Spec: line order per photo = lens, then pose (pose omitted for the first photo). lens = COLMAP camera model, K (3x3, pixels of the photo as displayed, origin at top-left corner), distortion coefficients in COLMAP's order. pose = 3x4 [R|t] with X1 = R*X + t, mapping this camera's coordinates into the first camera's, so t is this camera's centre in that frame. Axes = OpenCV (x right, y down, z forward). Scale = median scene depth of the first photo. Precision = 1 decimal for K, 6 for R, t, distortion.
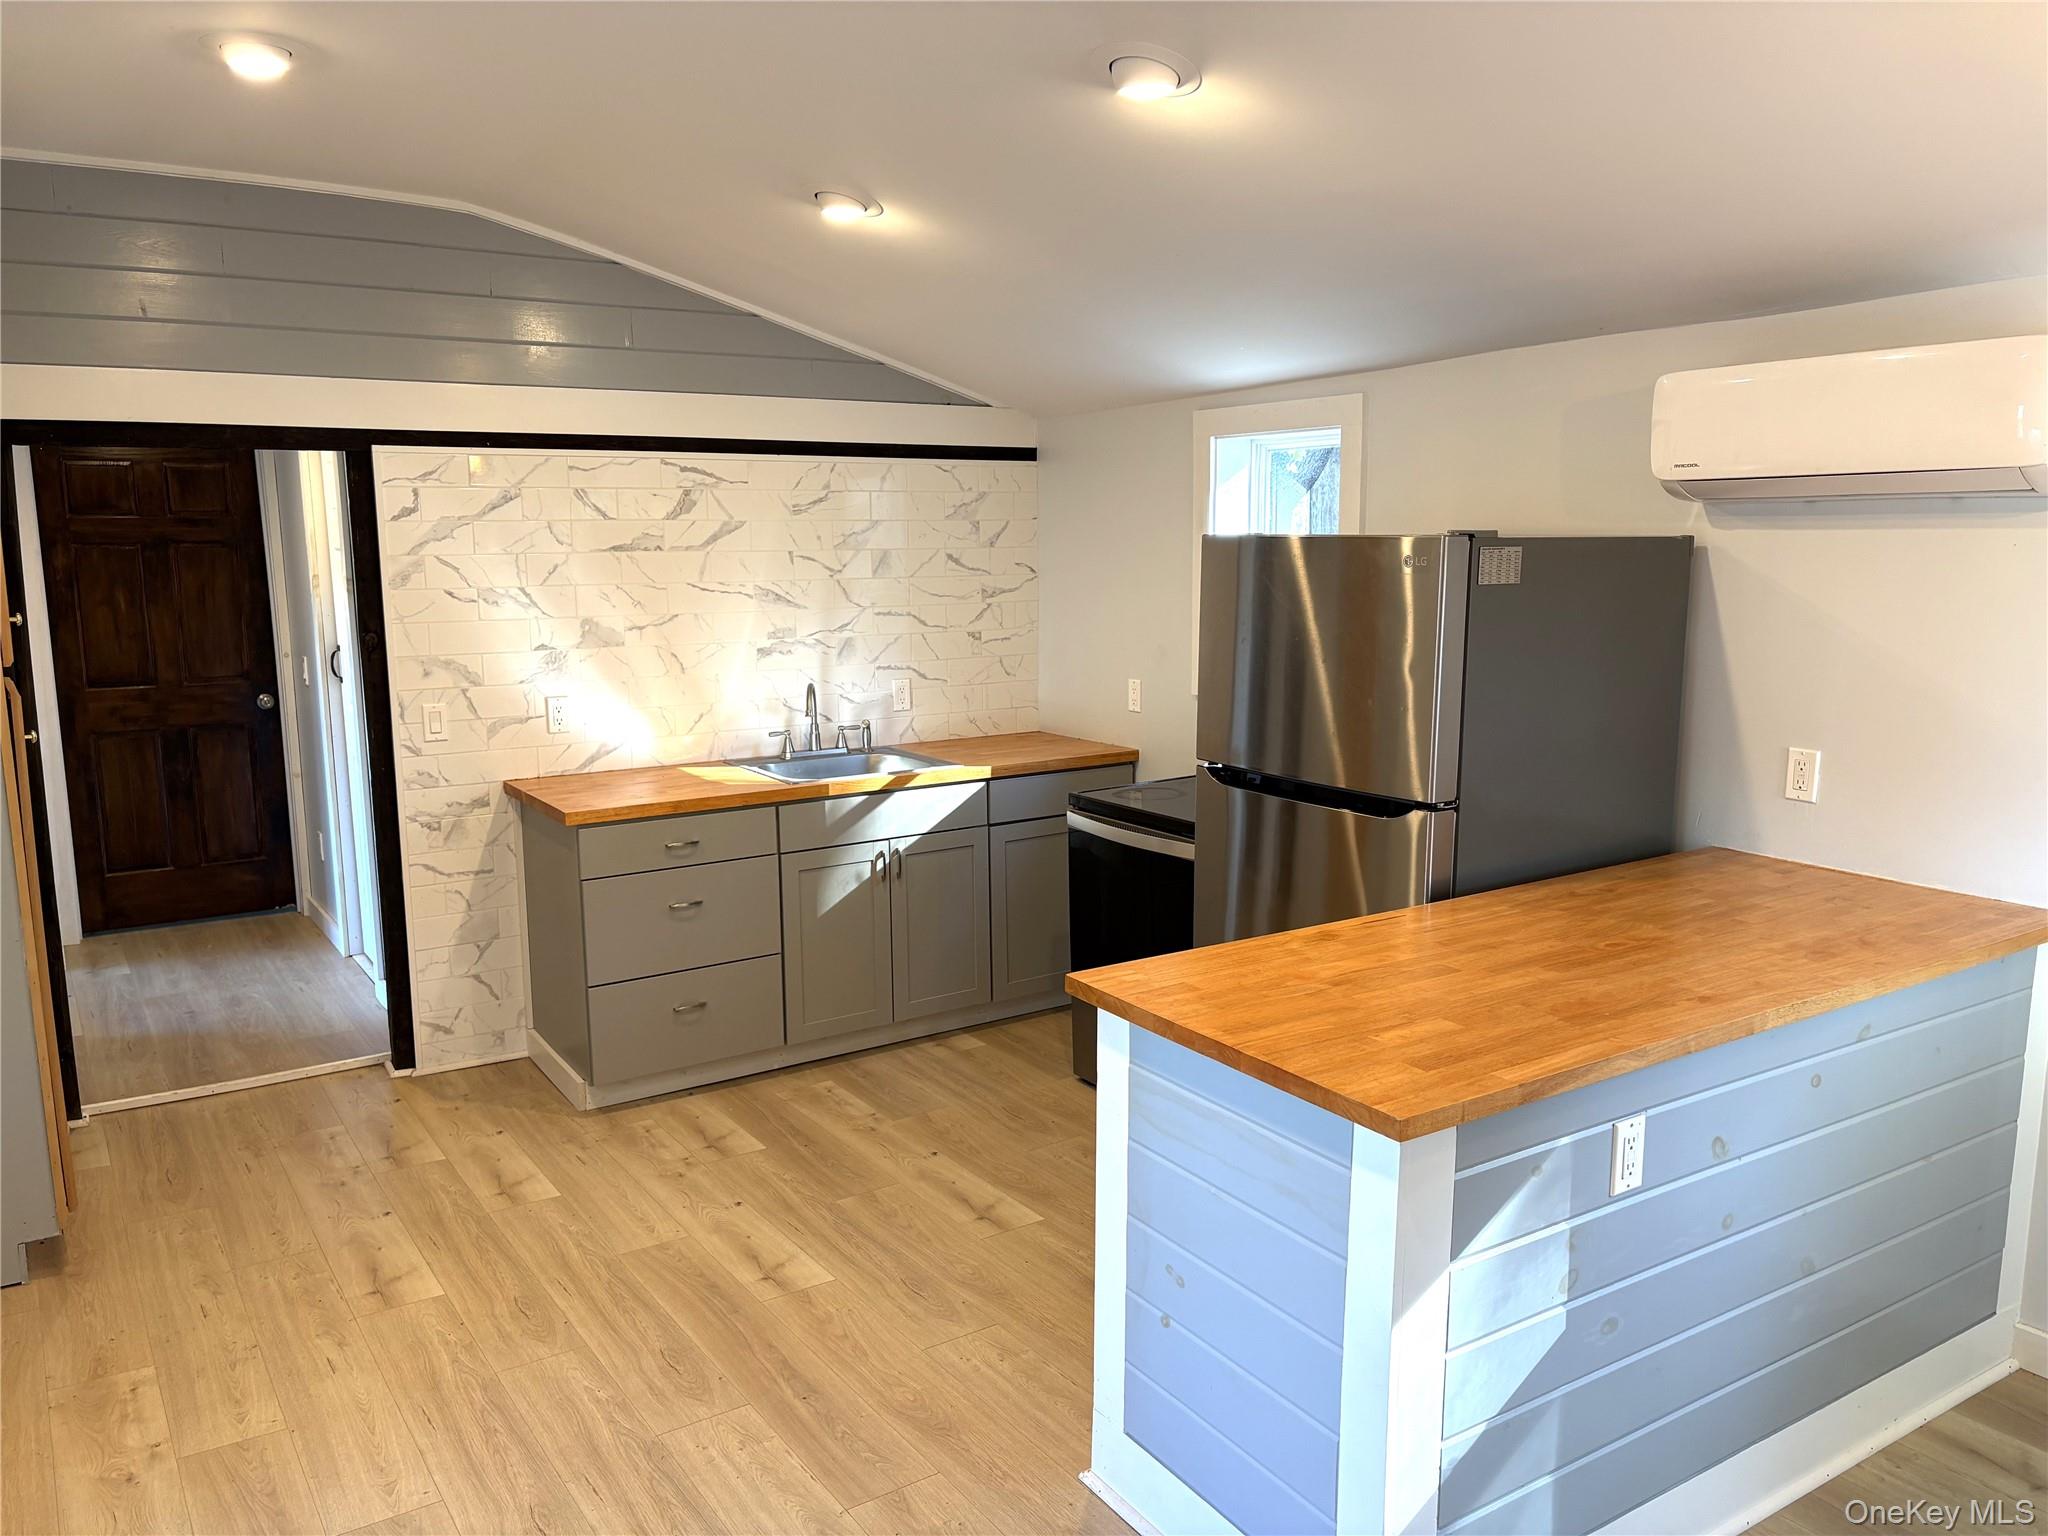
lens RADIAL K [[1566.6, 0, 1042.7], [0, 1566.6, 770.1], [0, 0, 1]] dist [0.059624, -0.048074]
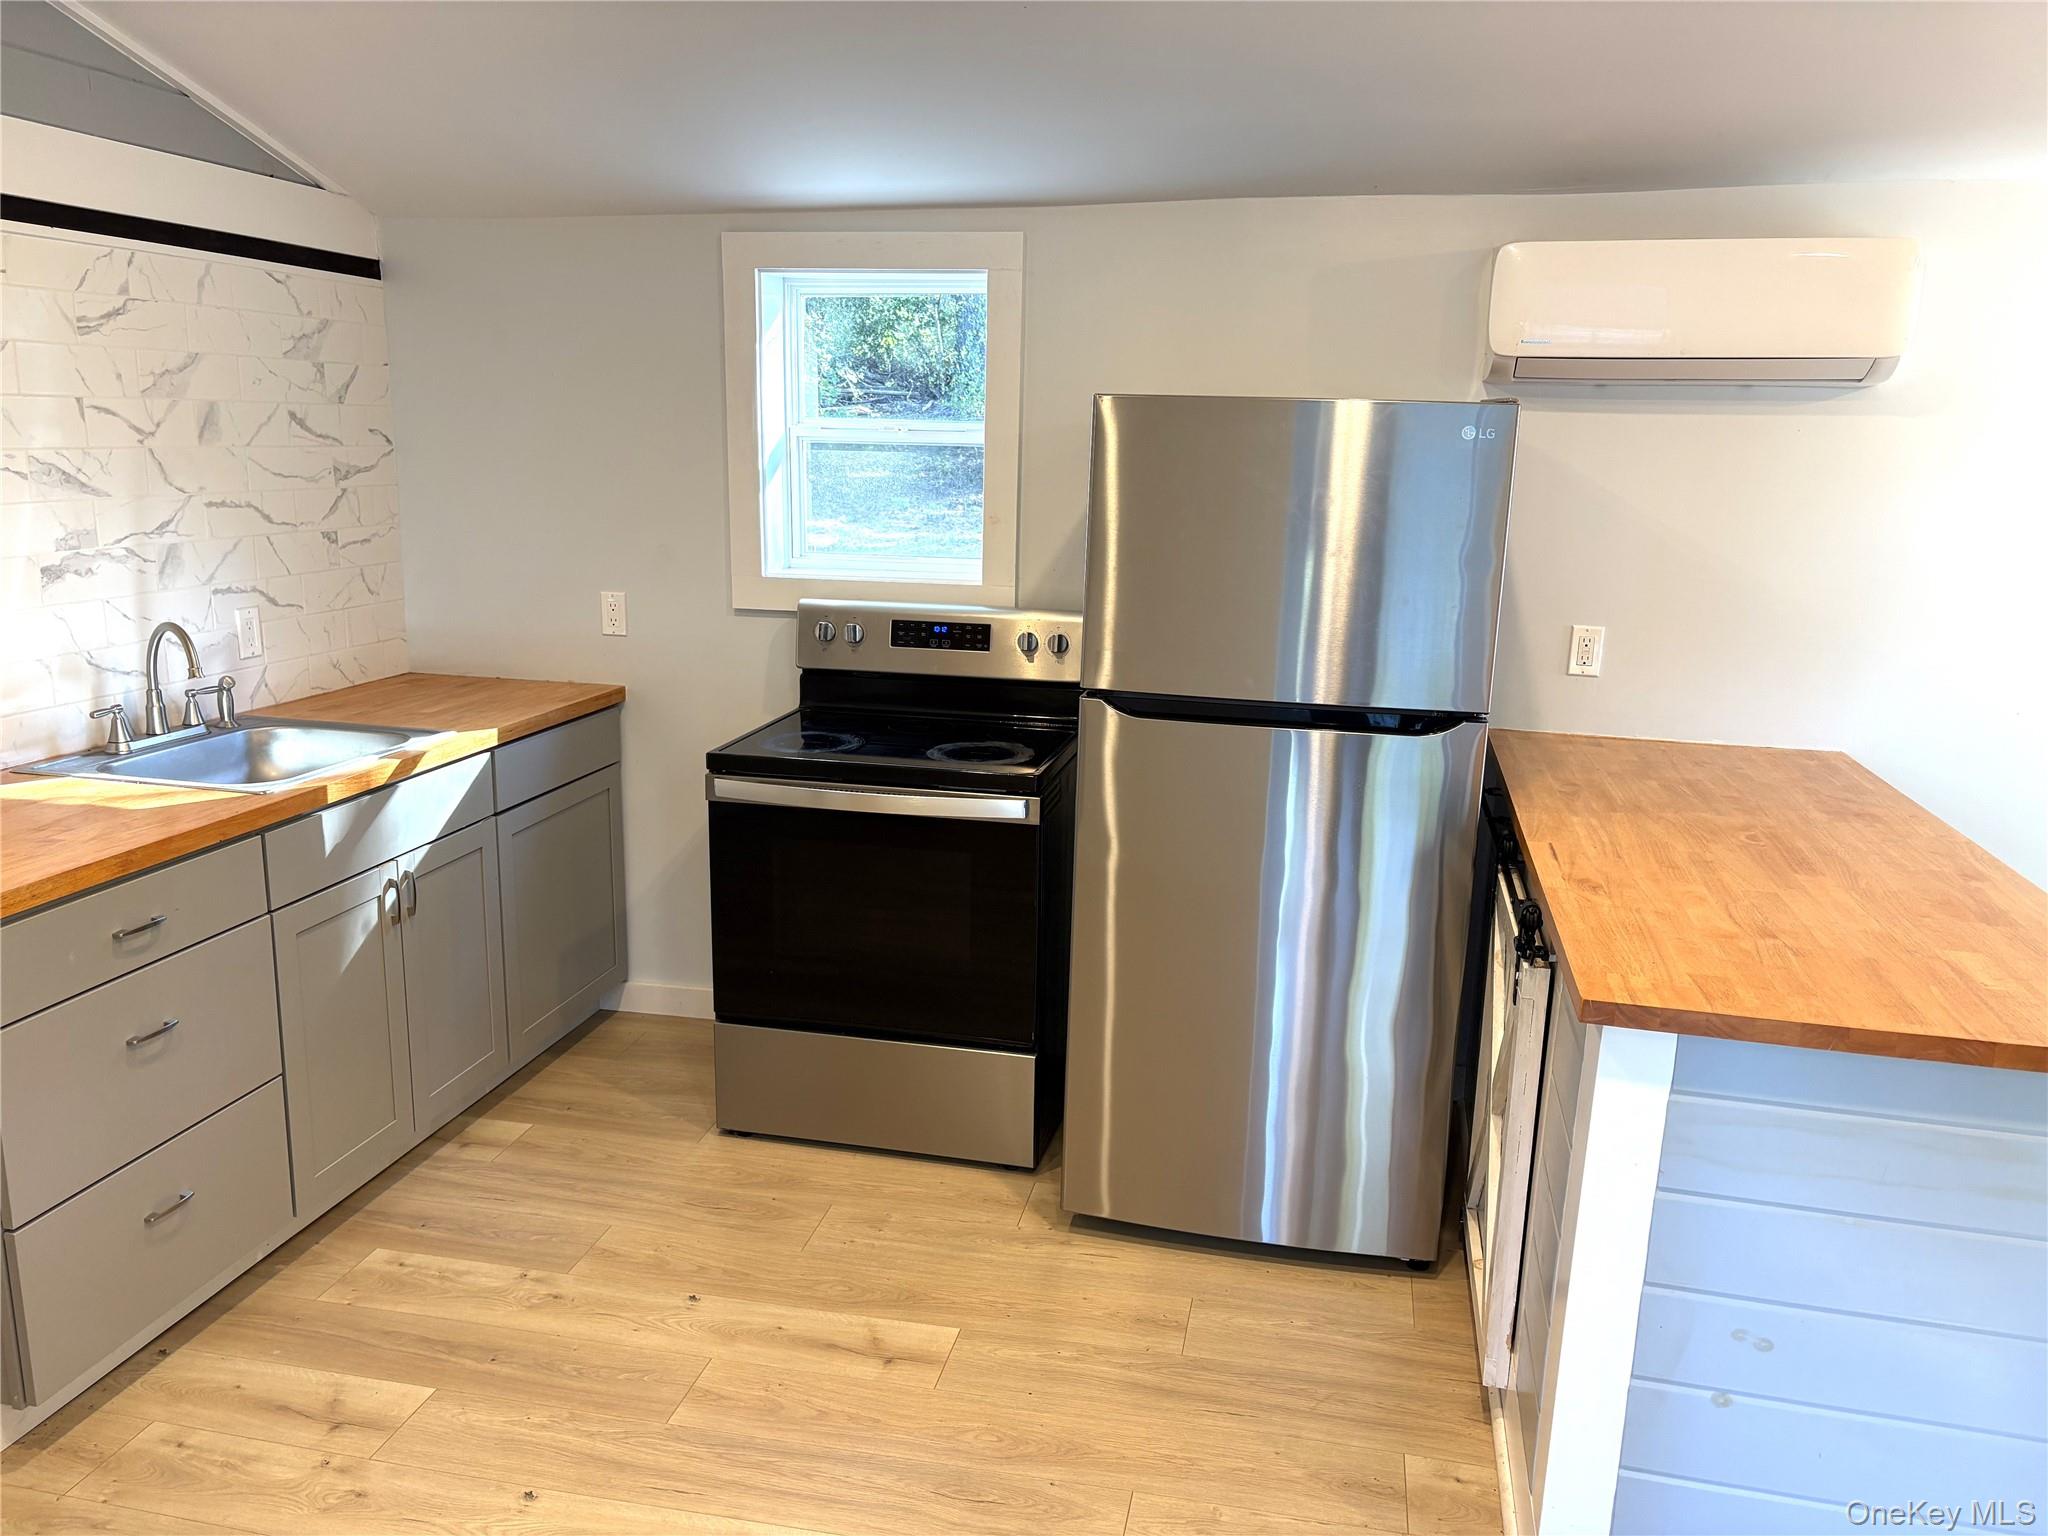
lens RADIAL K [[1566.6, 0, 1023.6], [0, 1566.6, 765.3], [0, 0, 1]] dist [0.059624, -0.048074]
pose [[0.715269, -0.123221, 0.687900, -0.356103], [0.078565, 0.992271, 0.096052, -0.035756], [-0.694419, -0.014658, 0.719422, 0.354558]]
